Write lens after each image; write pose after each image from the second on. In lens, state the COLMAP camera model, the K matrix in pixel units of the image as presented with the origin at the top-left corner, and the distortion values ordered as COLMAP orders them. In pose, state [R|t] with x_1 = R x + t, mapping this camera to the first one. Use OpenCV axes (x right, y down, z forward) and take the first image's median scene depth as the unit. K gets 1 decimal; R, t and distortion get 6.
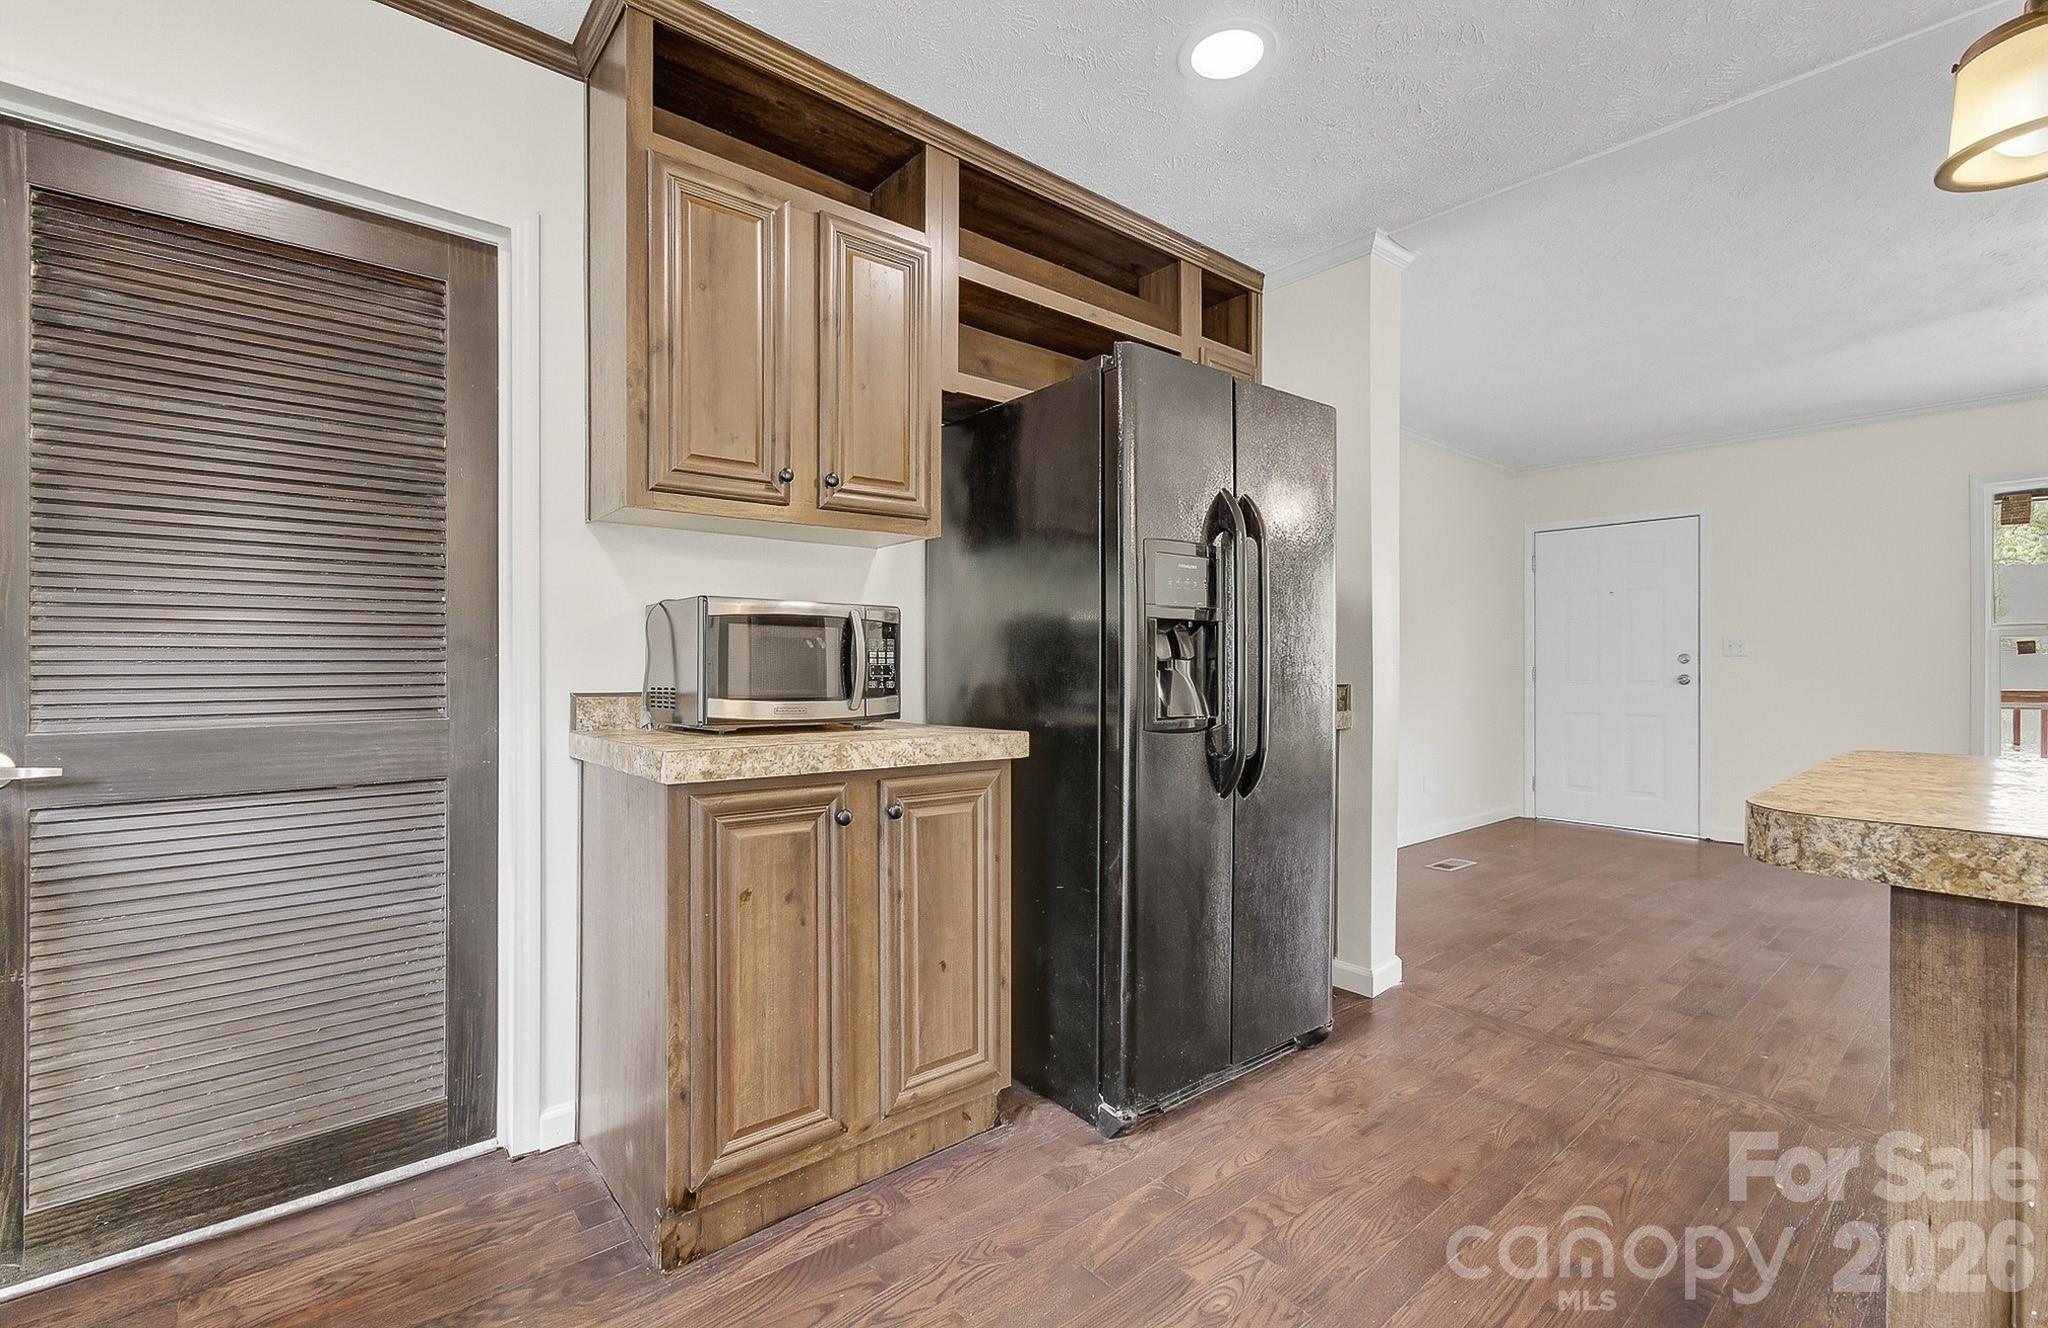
lens RADIAL K [[878.0, 0, 1019.5], [0, 878.0, 662.7], [0, 0, 1]] dist [0.000181, 0.000755]
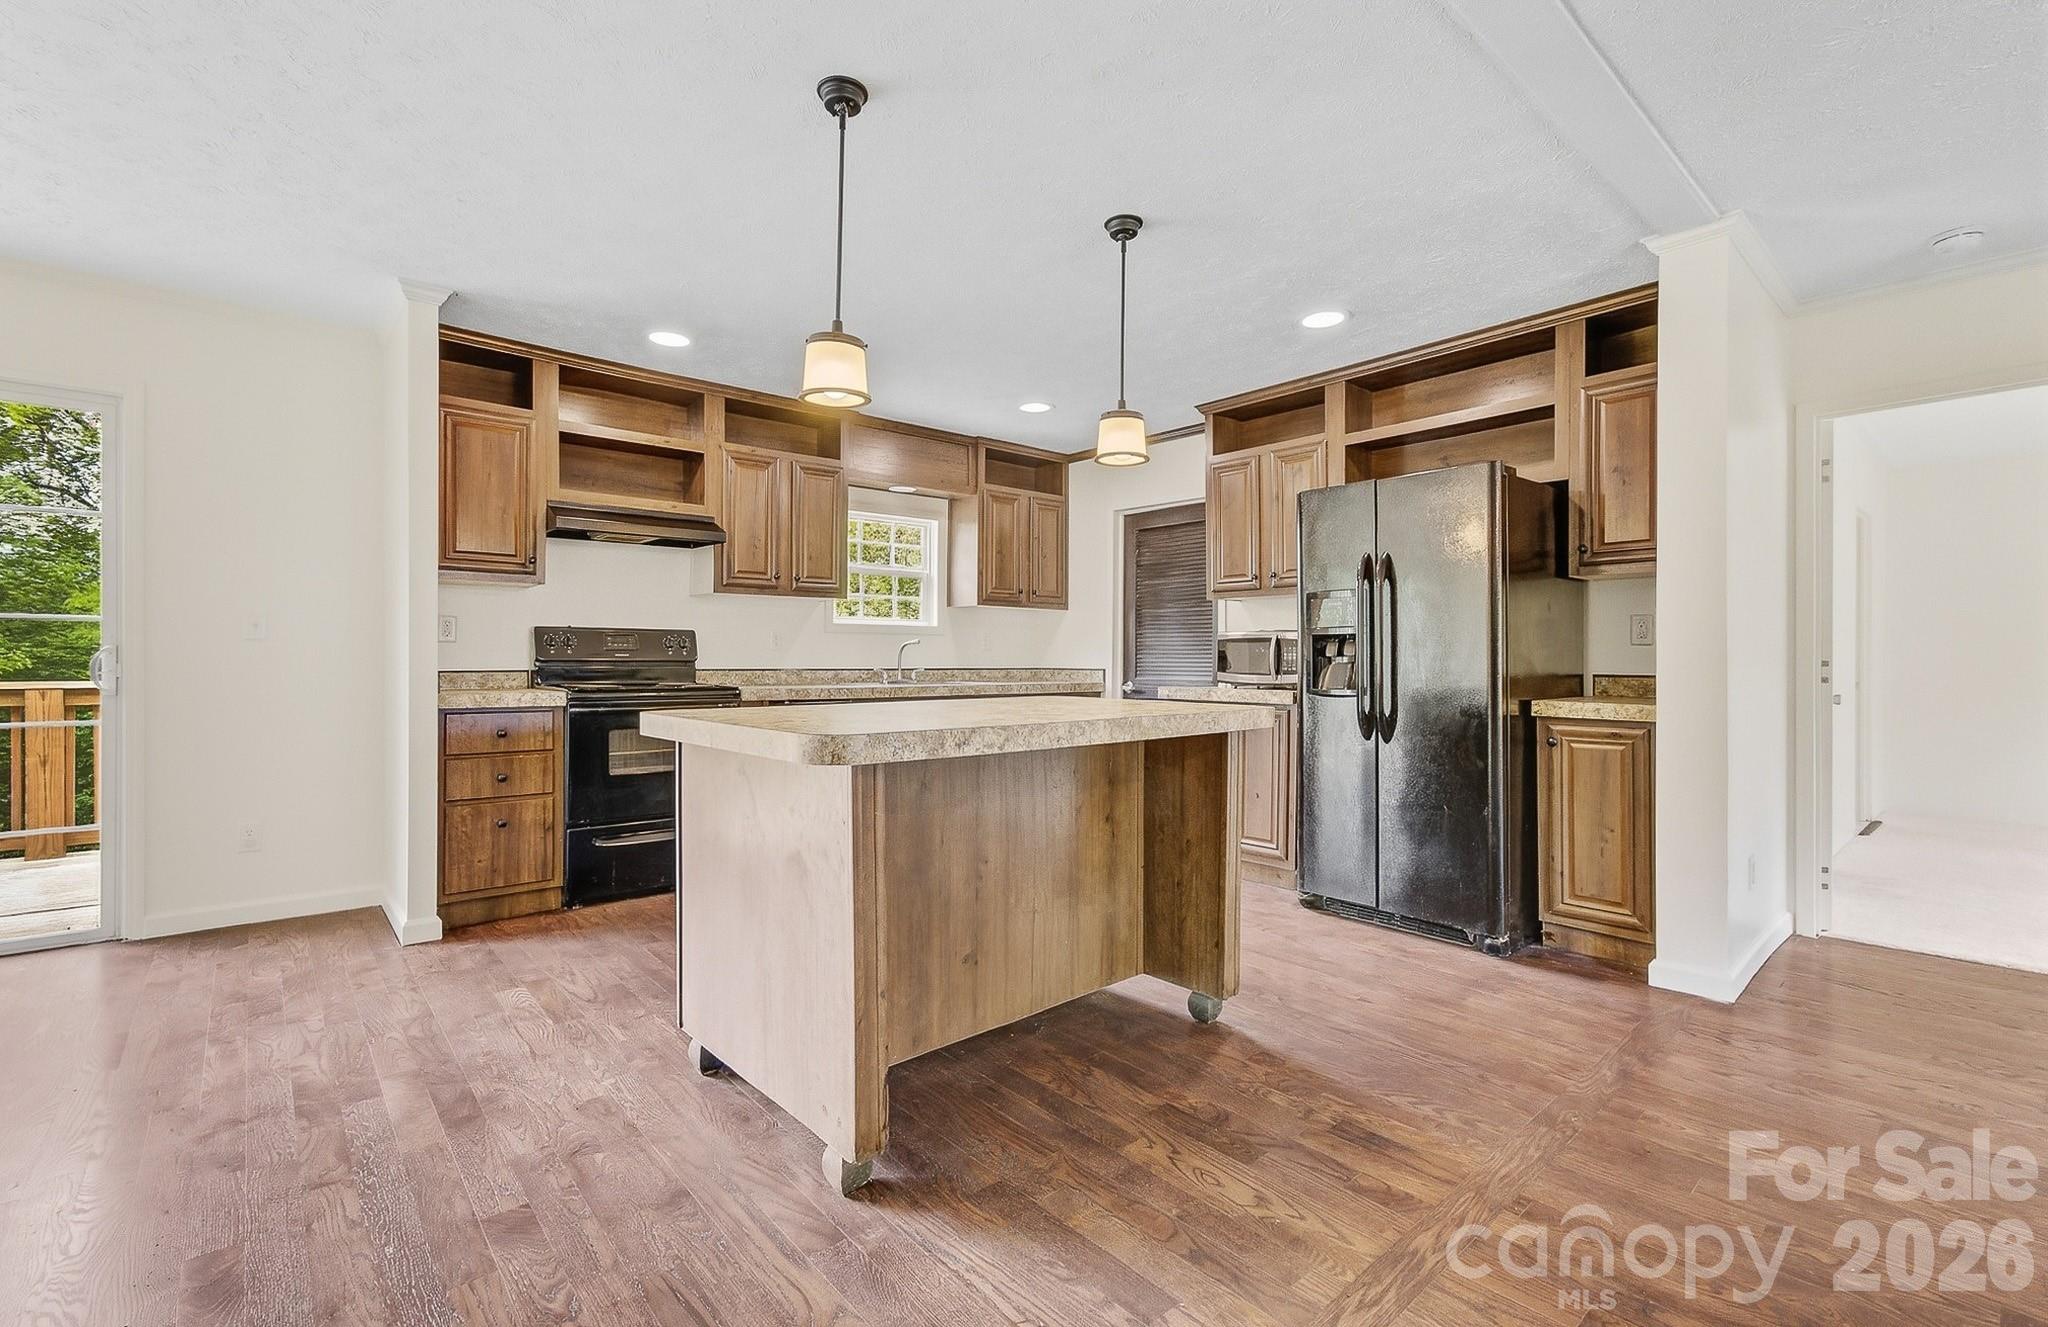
lens RADIAL K [[885.9, 0, 1023.6], [0, 885.9, 659.6], [0, 0, 1]] dist [0.001355, 0.000279]
pose [[0.018590, 0.001077, -0.999827, 2.080772], [-0.002903, 0.999995, 0.001024, 0.003196], [0.999823, 0.002884, 0.018593, 0.363562]]
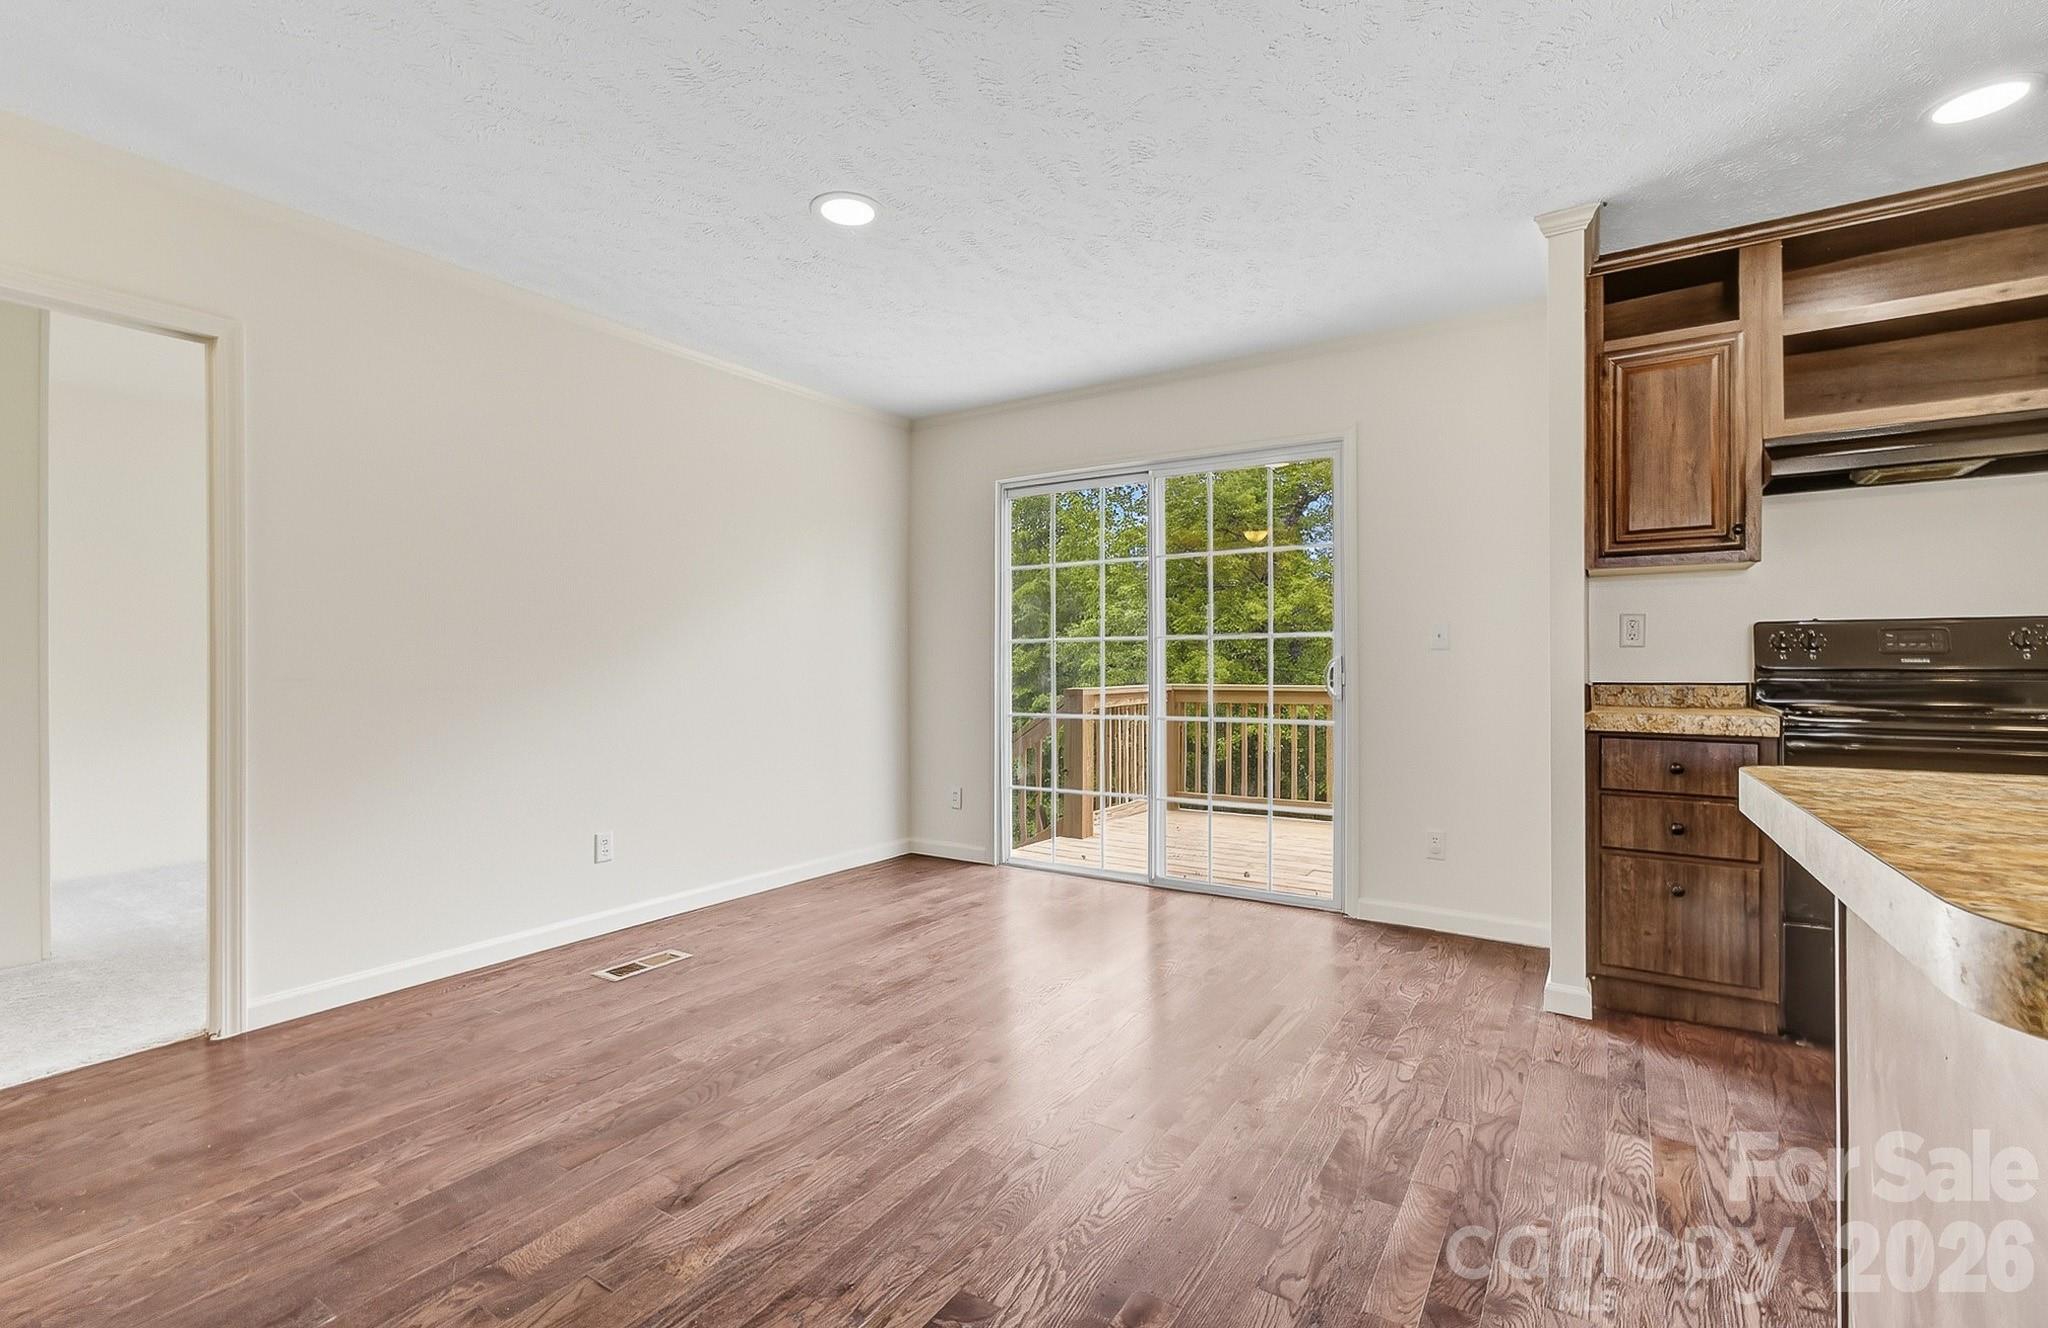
lens RADIAL K [[890.7, 0, 1019.9], [0, 890.7, 665.3], [0, 0, 1]] dist [0.004875, 0.000268]
pose [[-0.957977, 0.001388, -0.286841, 1.578864], [0.001806, 0.999998, -0.001192, 0.002960], [0.286838, -0.001660, -0.957978, 0.339804]]
